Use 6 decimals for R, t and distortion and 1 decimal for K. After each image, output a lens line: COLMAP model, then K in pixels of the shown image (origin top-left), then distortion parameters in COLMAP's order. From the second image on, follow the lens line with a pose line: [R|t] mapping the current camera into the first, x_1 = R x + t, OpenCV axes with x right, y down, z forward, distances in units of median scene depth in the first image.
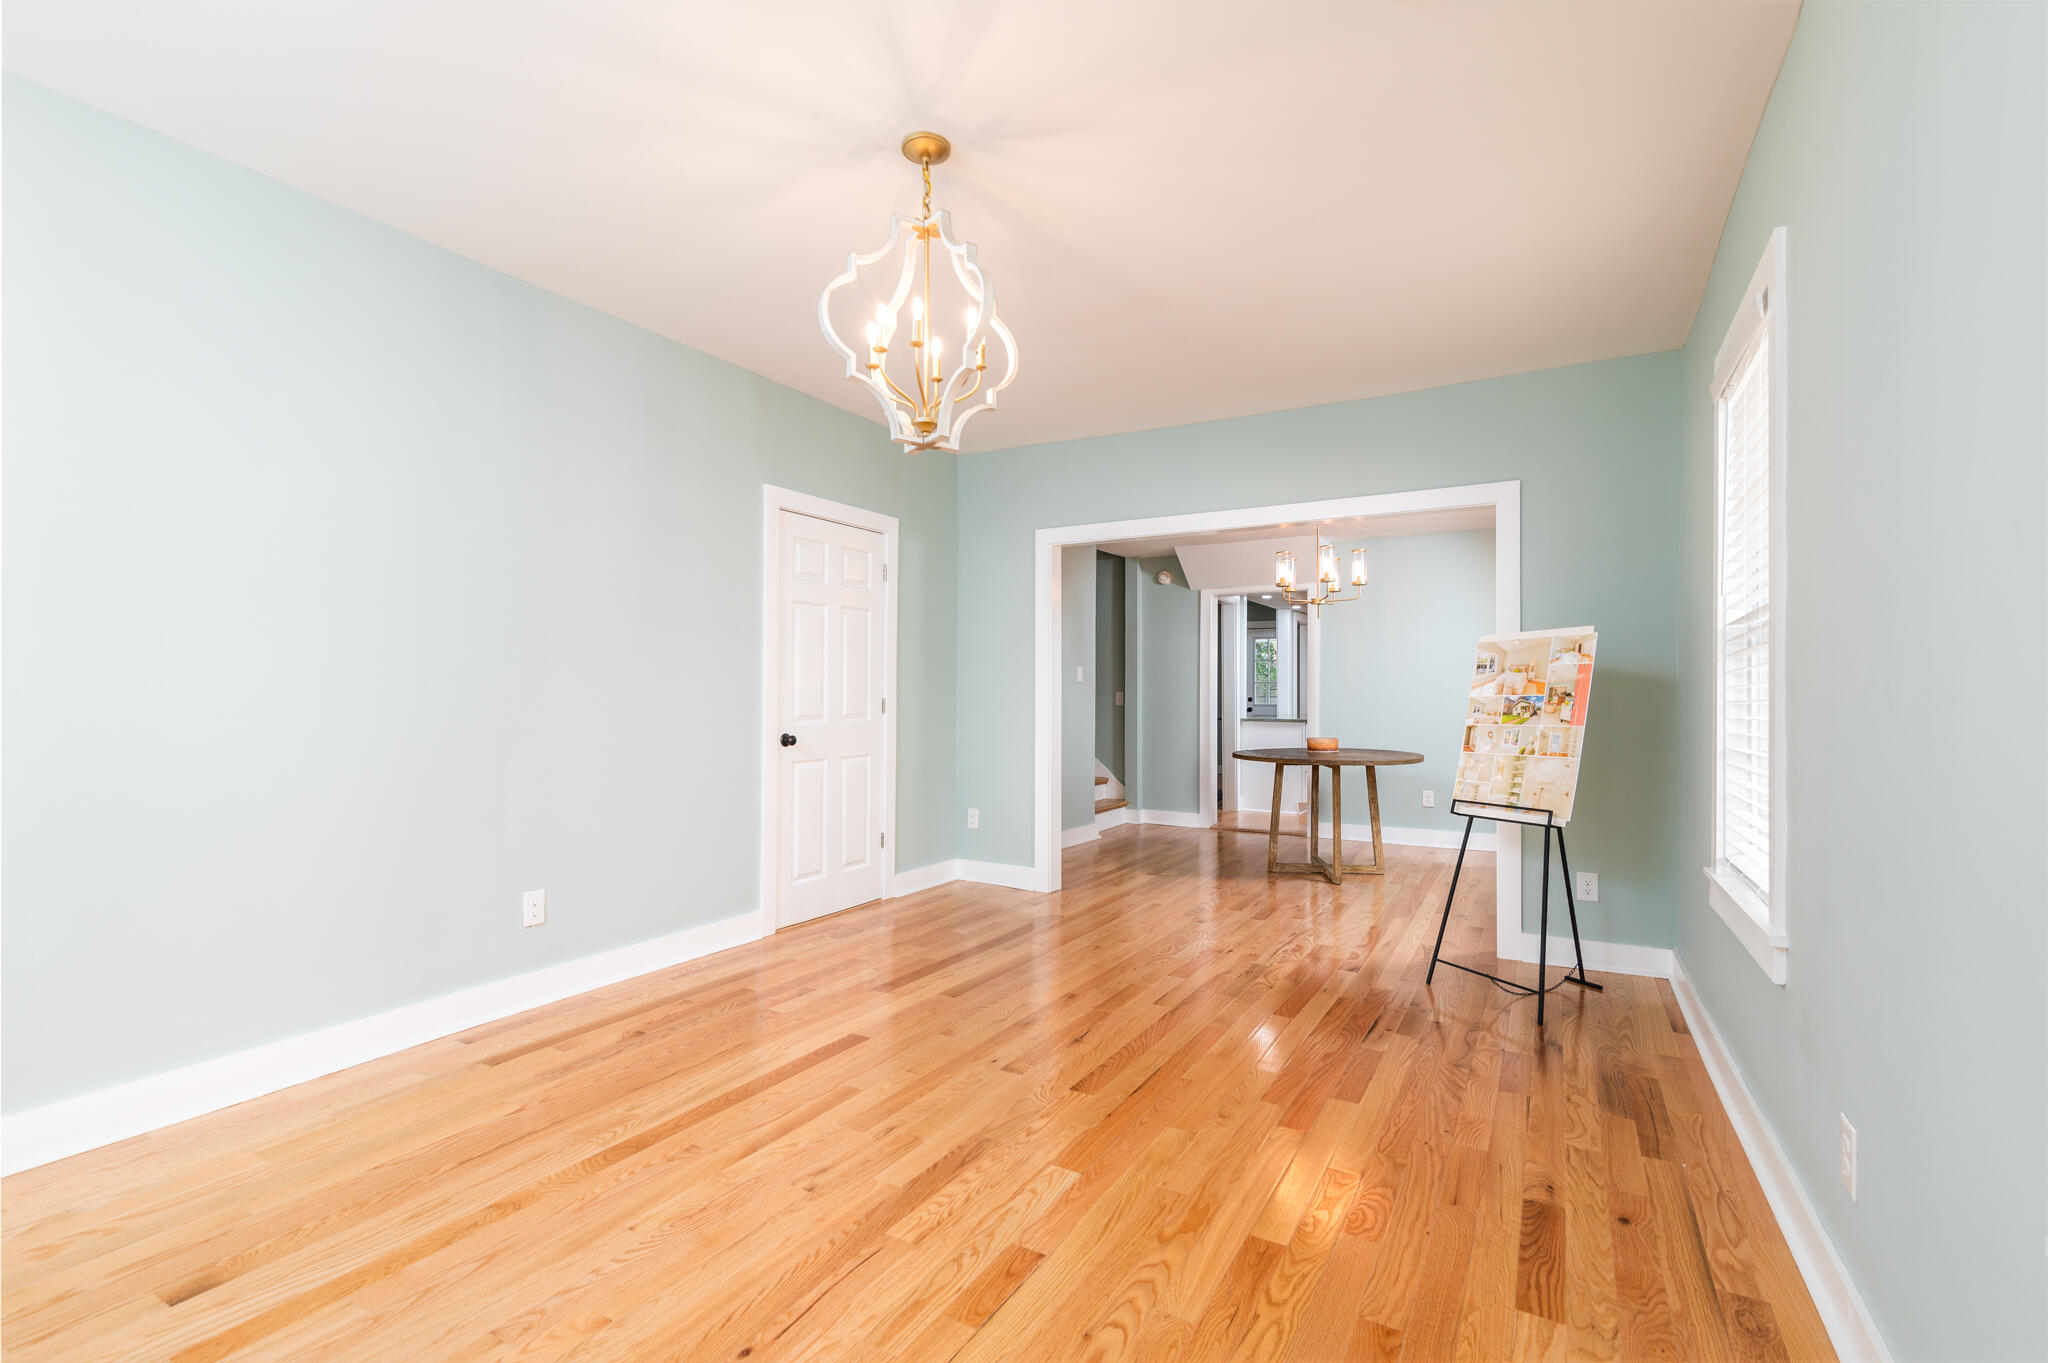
lens RADIAL K [[929.7, 0, 1008.7], [0, 929.7, 687.8], [0, 0, 1]] dist [0.016112, -0.000554]
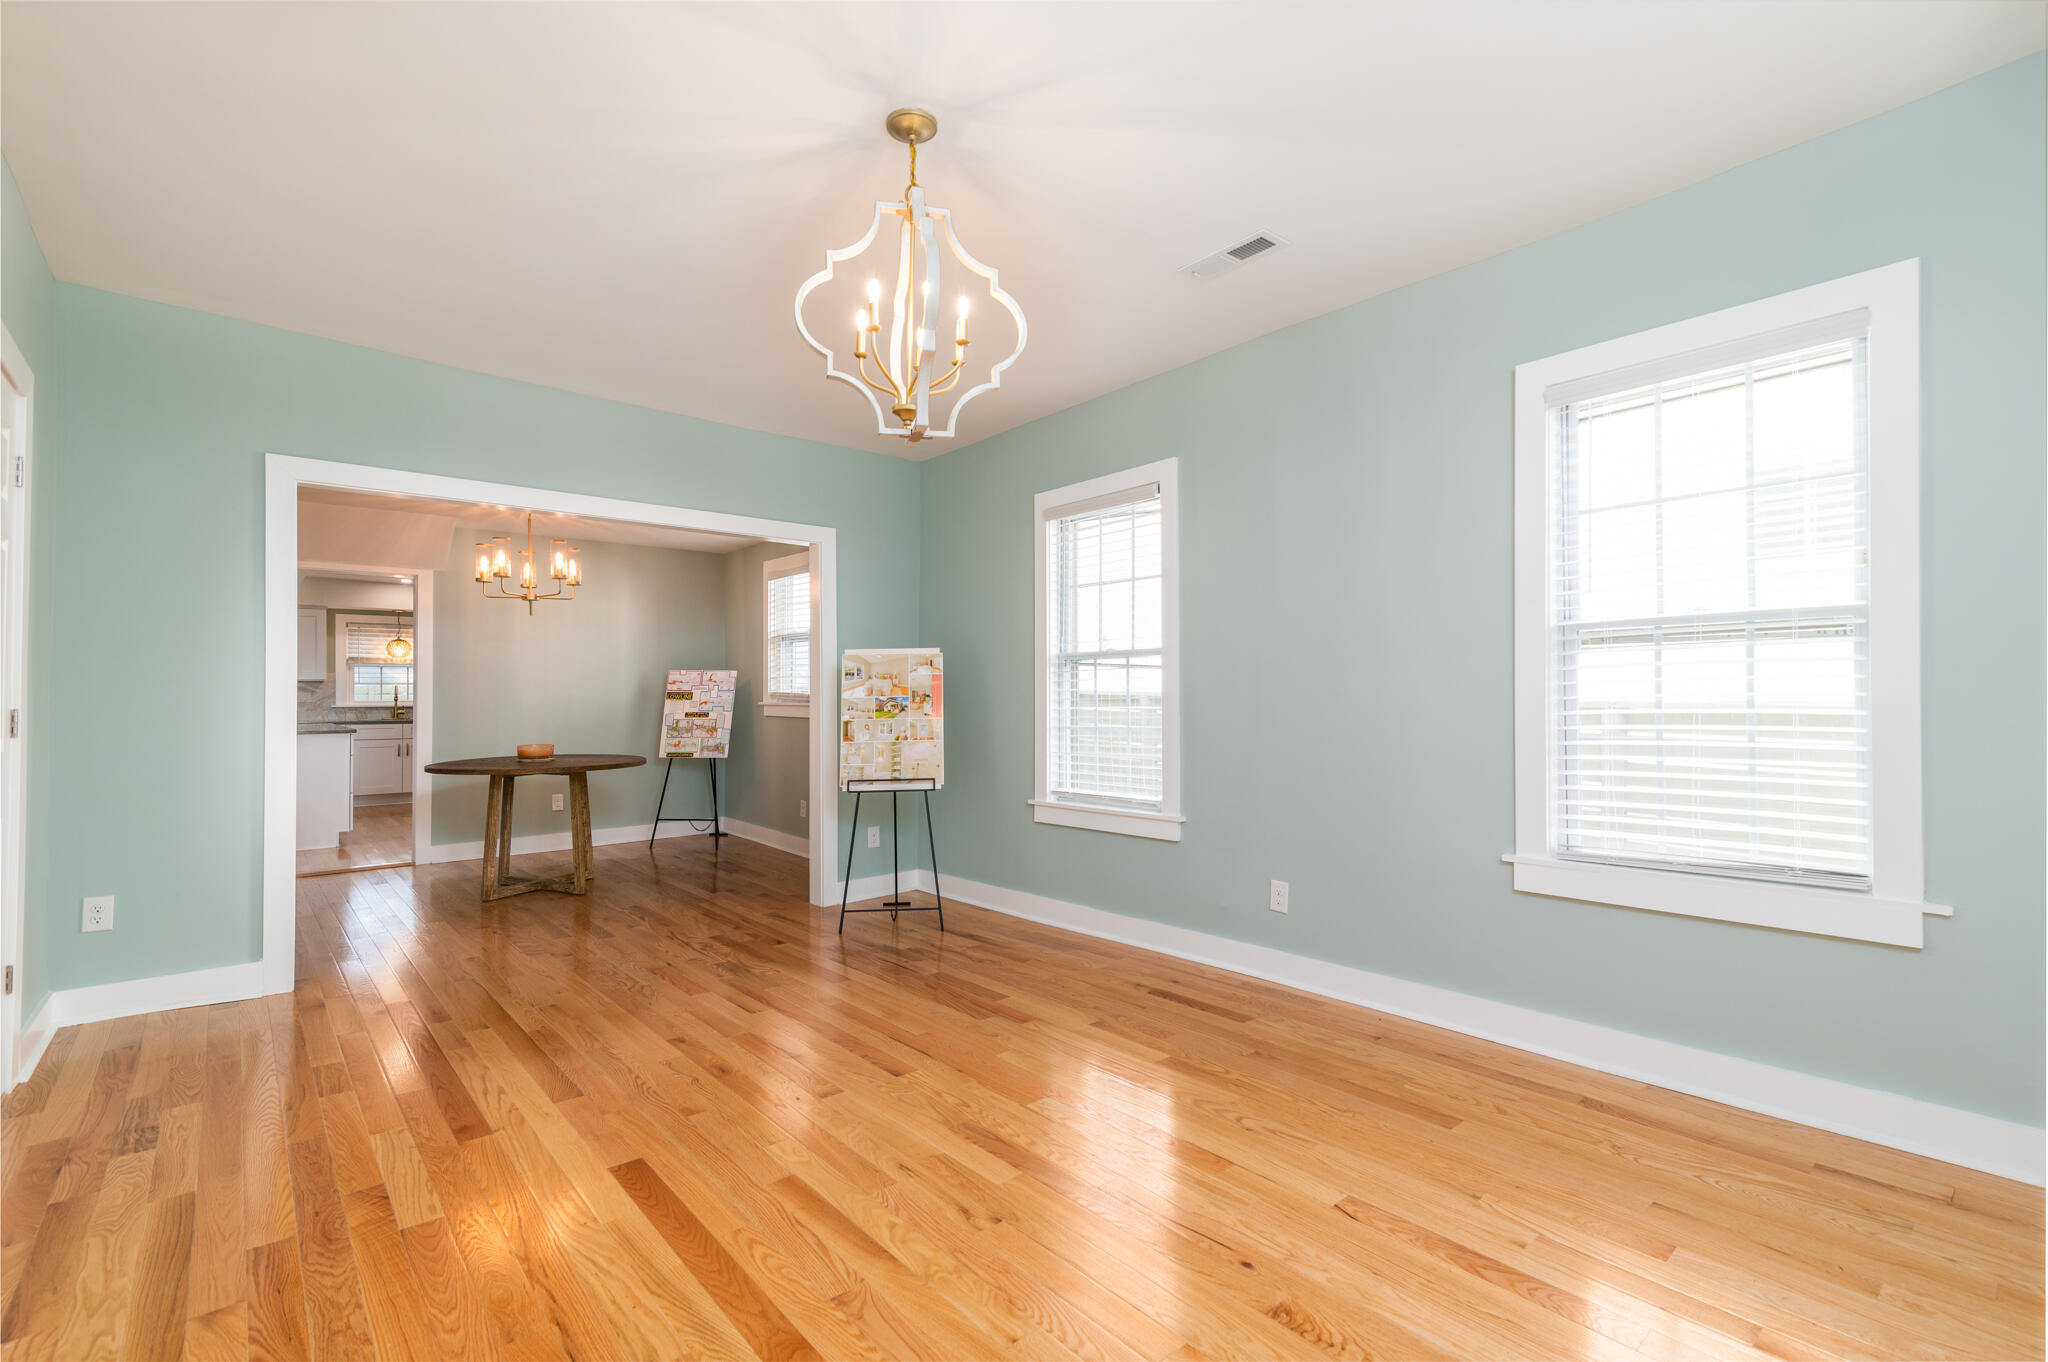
lens RADIAL K [[929.7, 0, 1026.5], [0, 929.7, 690.9], [0, 0, 1]] dist [0.016112, -0.000554]
pose [[0.309821, 0.001204, 0.950794, -0.687225], [0.000020, 0.999999, -0.001273, 0.001804], [-0.950795, 0.000414, 0.309820, 0.423628]]
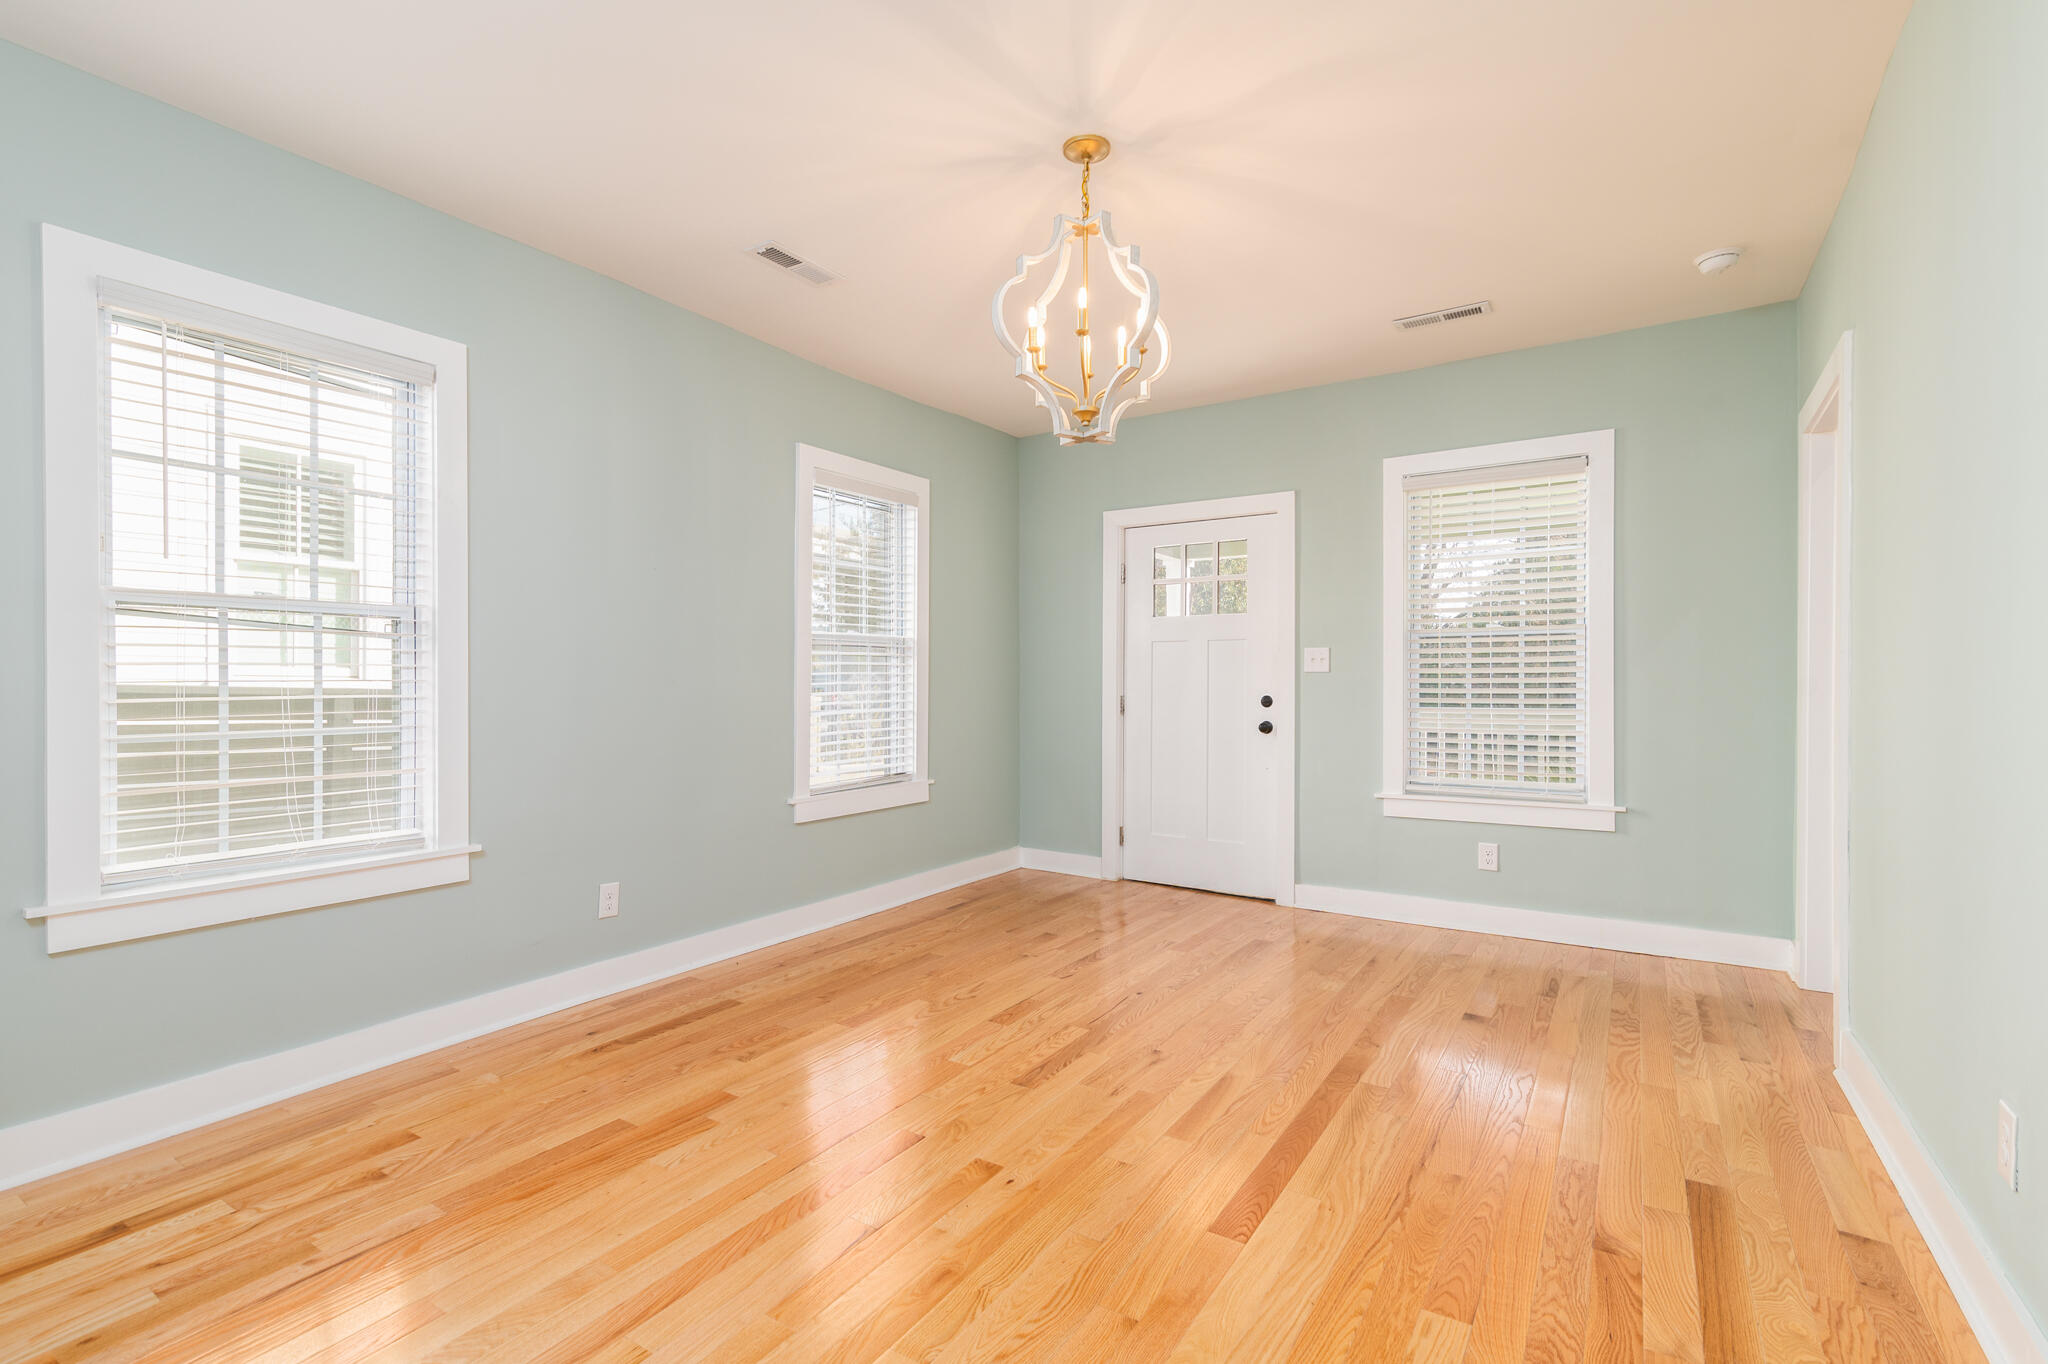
lens RADIAL K [[929.7, 0, 1032.6], [0, 929.7, 687.2], [0, 0, 1]] dist [0.016112, -0.000554]
pose [[-0.999755, -0.004927, 0.021584, -0.039301], [-0.005043, 0.999973, -0.005325, 0.016773], [-0.021558, -0.005433, -0.999753, 1.454893]]
